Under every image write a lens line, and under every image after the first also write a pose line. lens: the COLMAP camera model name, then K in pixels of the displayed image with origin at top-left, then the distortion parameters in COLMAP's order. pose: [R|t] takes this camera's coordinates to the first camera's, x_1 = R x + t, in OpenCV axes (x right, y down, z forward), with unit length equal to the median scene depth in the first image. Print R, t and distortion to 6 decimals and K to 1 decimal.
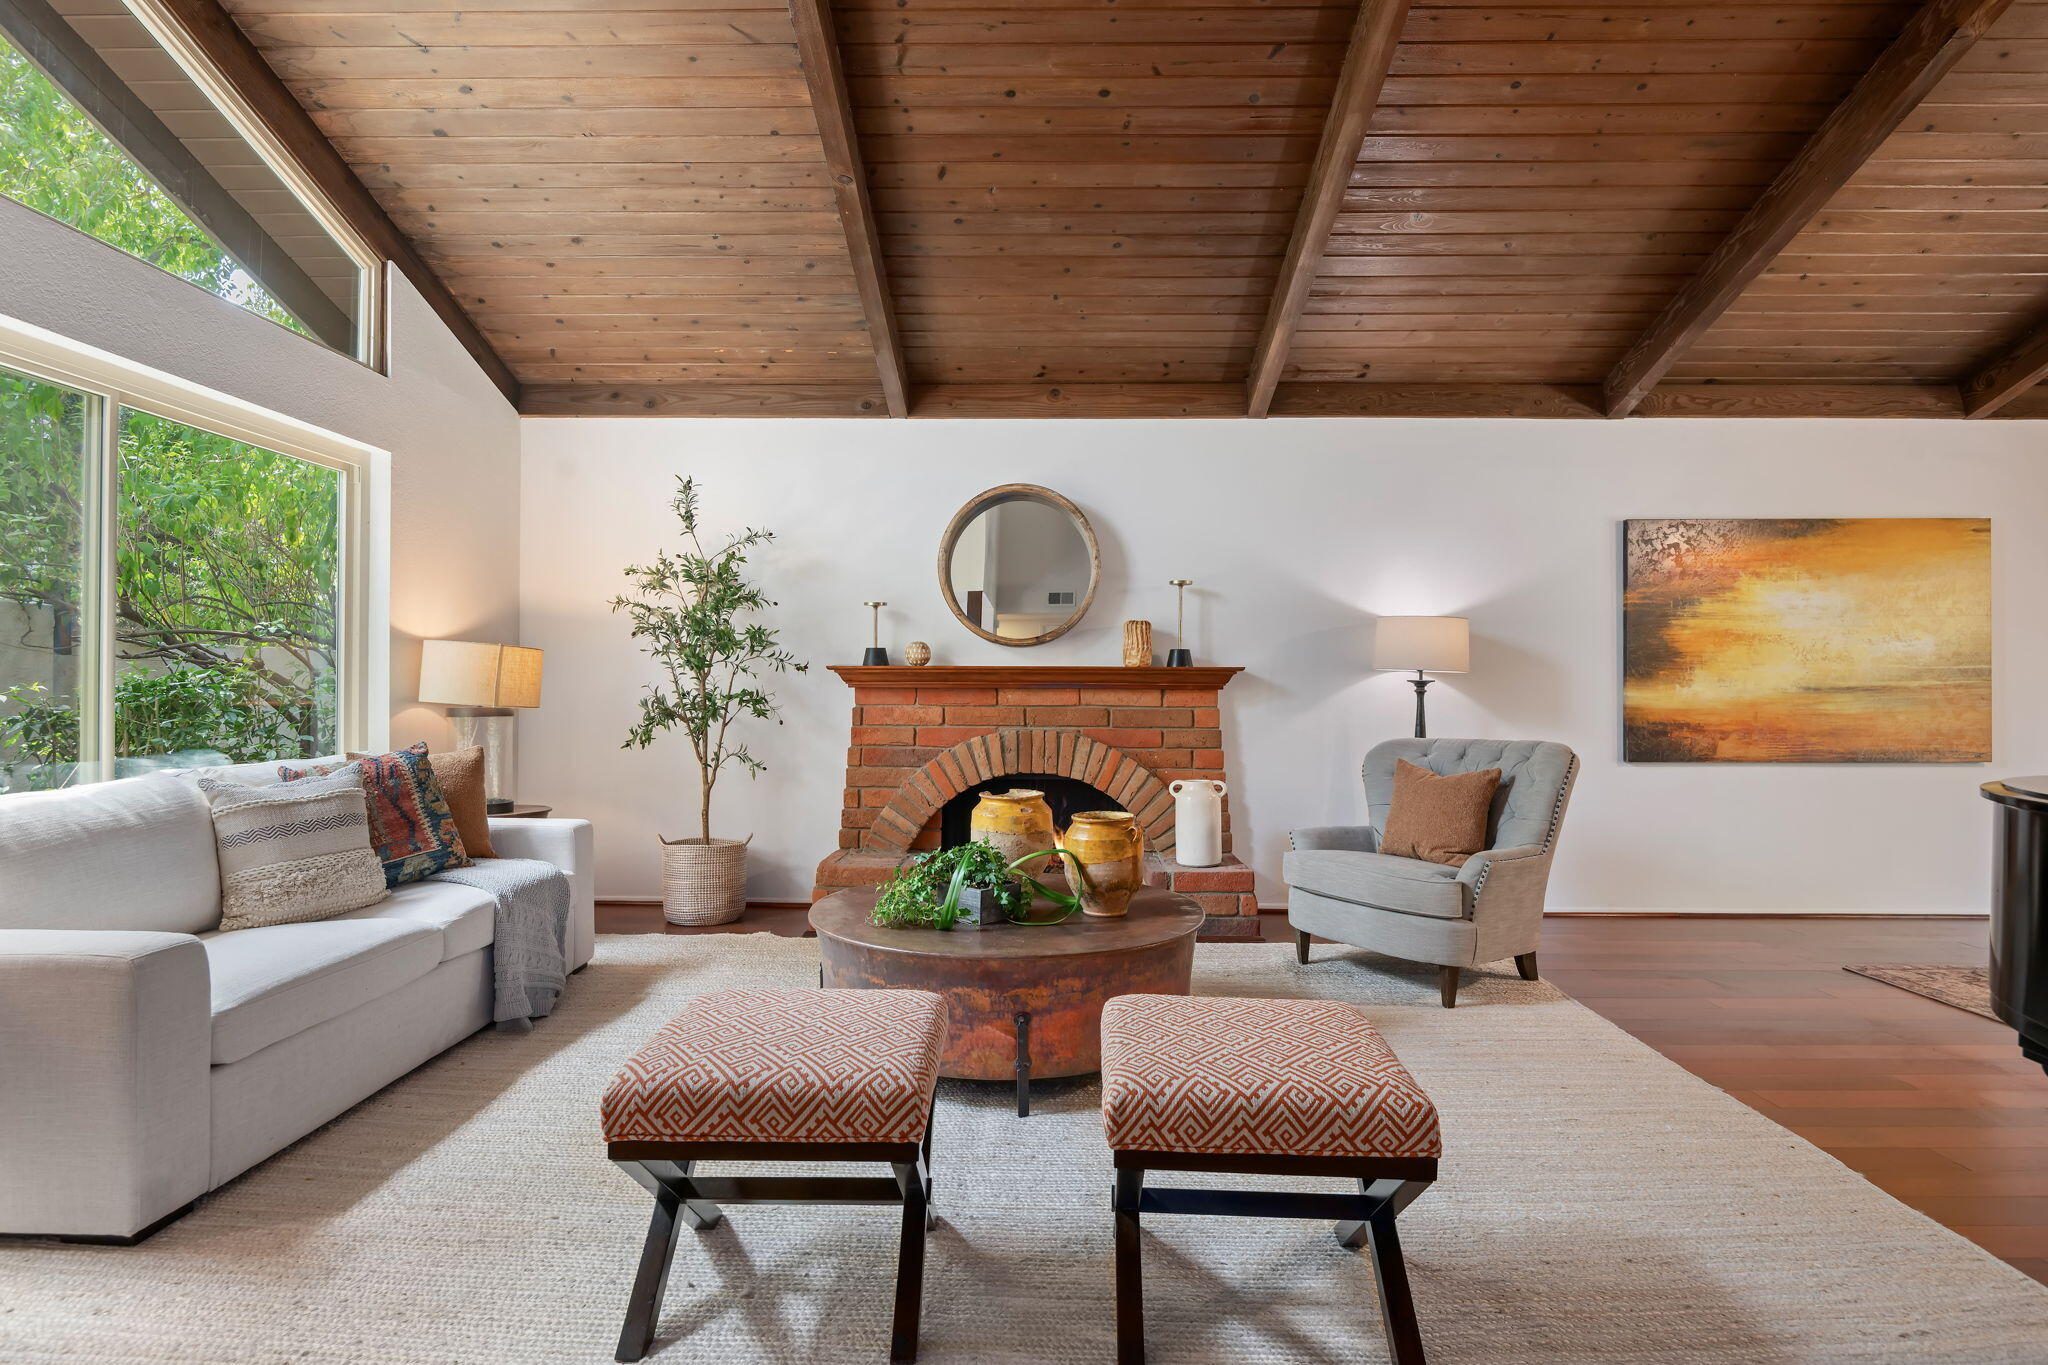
lens RADIAL K [[1065.5, 0, 1024.0], [0, 1065.5, 682.5], [0, 0, 1]] dist [-0.003115, -0.001270]
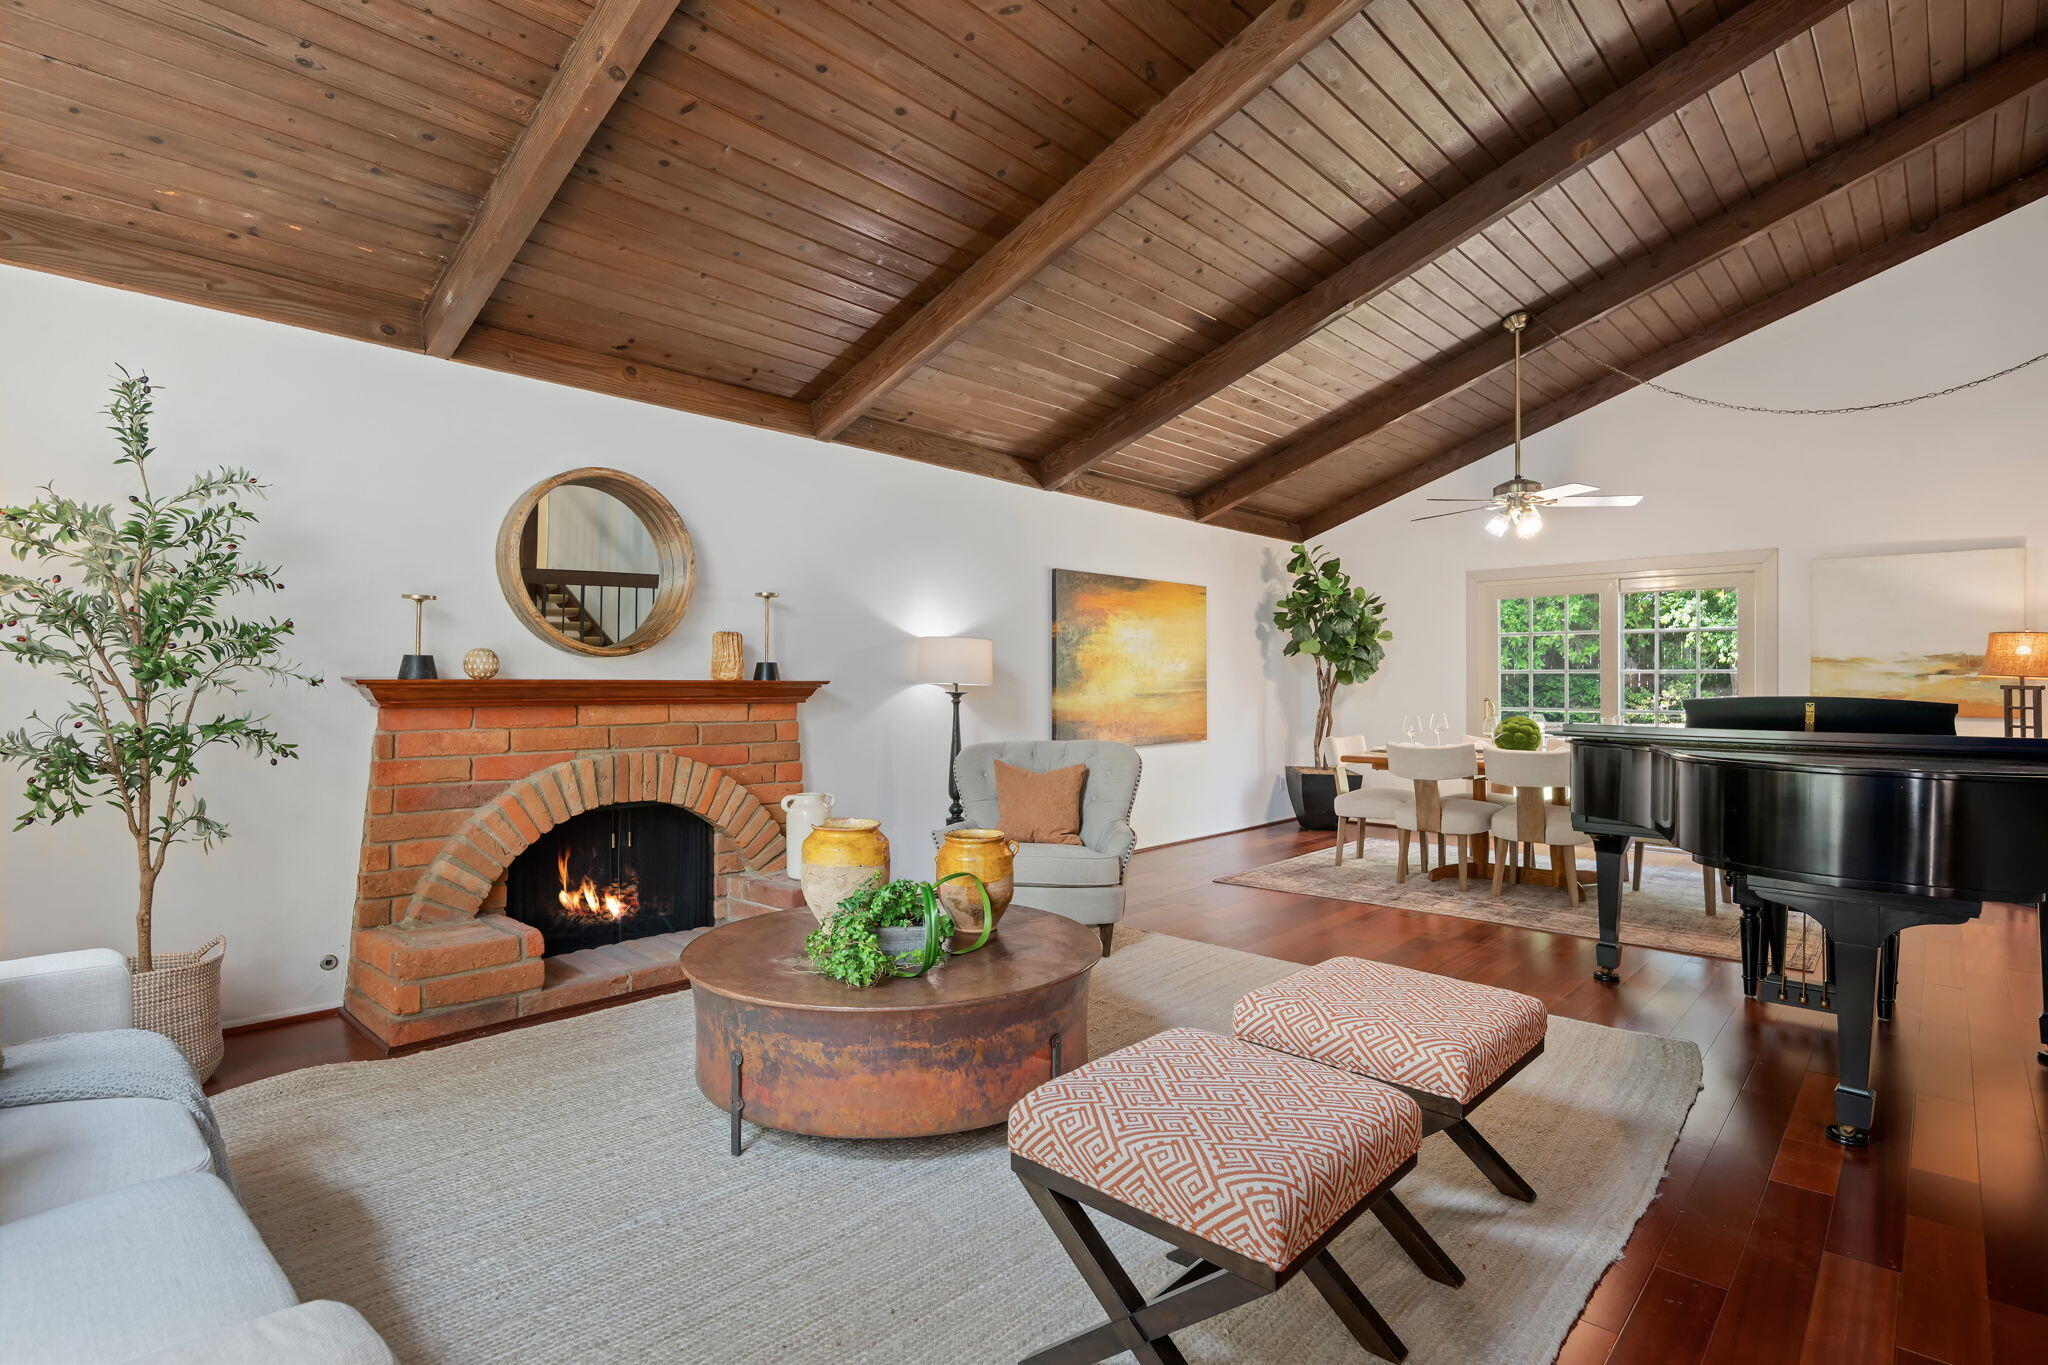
lens RADIAL K [[1008.3, 0, 1015.8], [0, 1008.3, 683.7], [0, 0, 1]] dist [0.007089, -0.012912]
pose [[0.660514, -0.003930, 0.750803, -0.403321], [-0.001517, 0.999977, 0.006569, -0.018042], [-0.750812, -0.005478, 0.660493, 0.209421]]
